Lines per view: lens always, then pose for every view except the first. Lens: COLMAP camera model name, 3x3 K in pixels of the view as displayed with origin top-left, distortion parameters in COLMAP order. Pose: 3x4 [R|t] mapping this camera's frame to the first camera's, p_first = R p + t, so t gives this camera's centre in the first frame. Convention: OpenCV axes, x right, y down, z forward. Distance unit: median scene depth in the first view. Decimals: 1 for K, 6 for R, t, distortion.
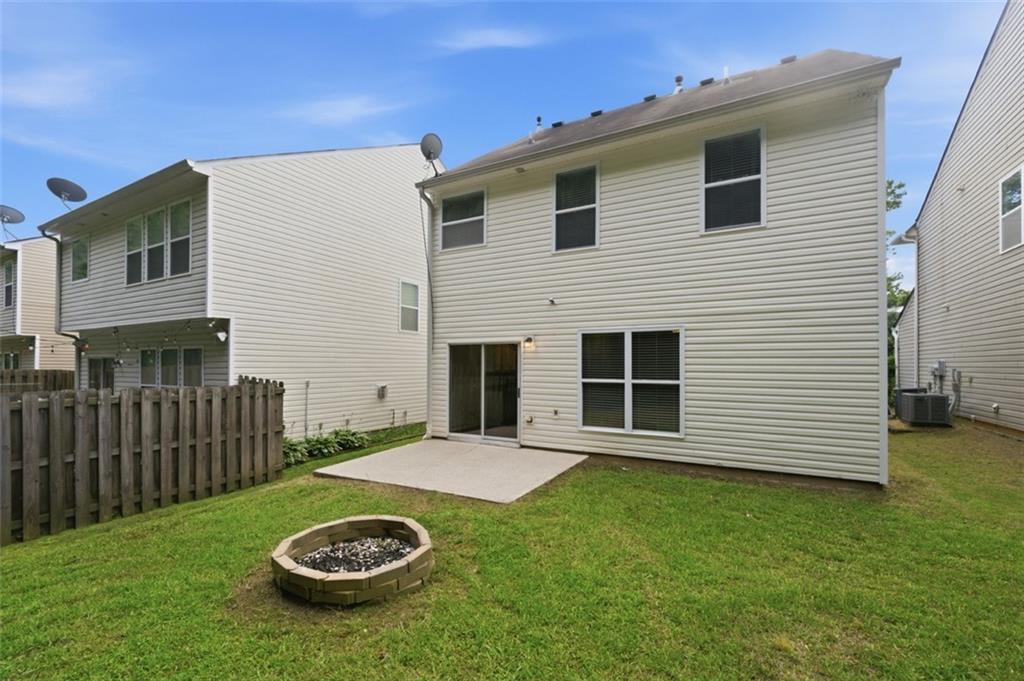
lens RADIAL K [[447.1, 0, 508.0], [0, 447.1, 363.6], [0, 0, 1]] dist [-0.003465, -0.000385]
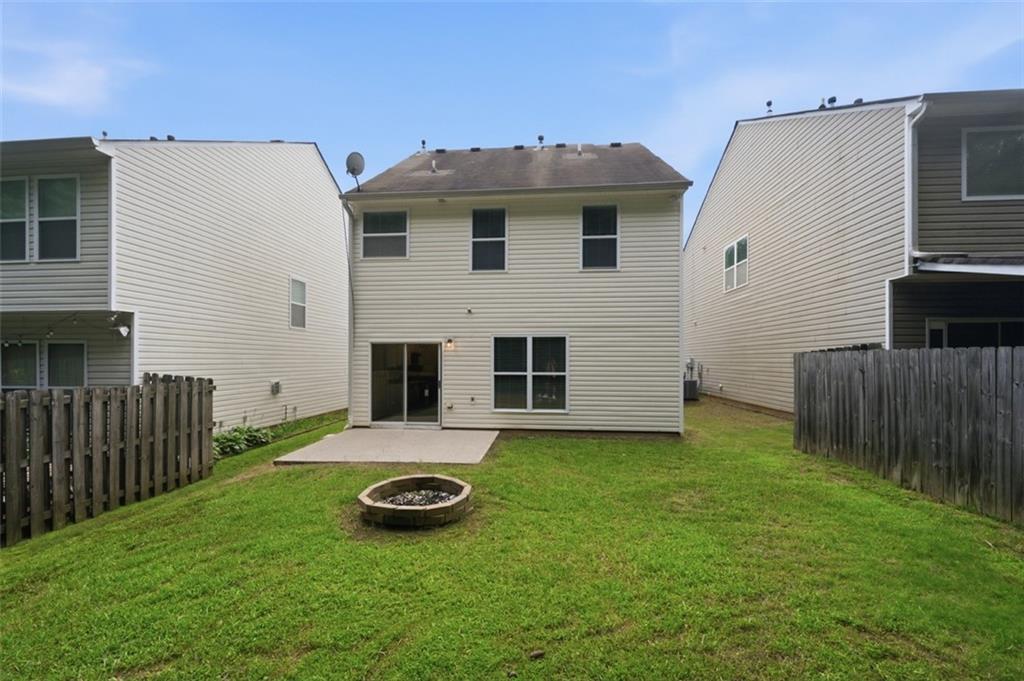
lens RADIAL K [[447.1, 0, 508.0], [0, 447.1, 363.6], [0, 0, 1]] dist [-0.003465, -0.000385]
pose [[0.910611, -0.004011, 0.413246, -0.328414], [-0.001191, 0.999923, 0.012329, -0.006662], [-0.413263, -0.011719, 0.910536, -0.191061]]
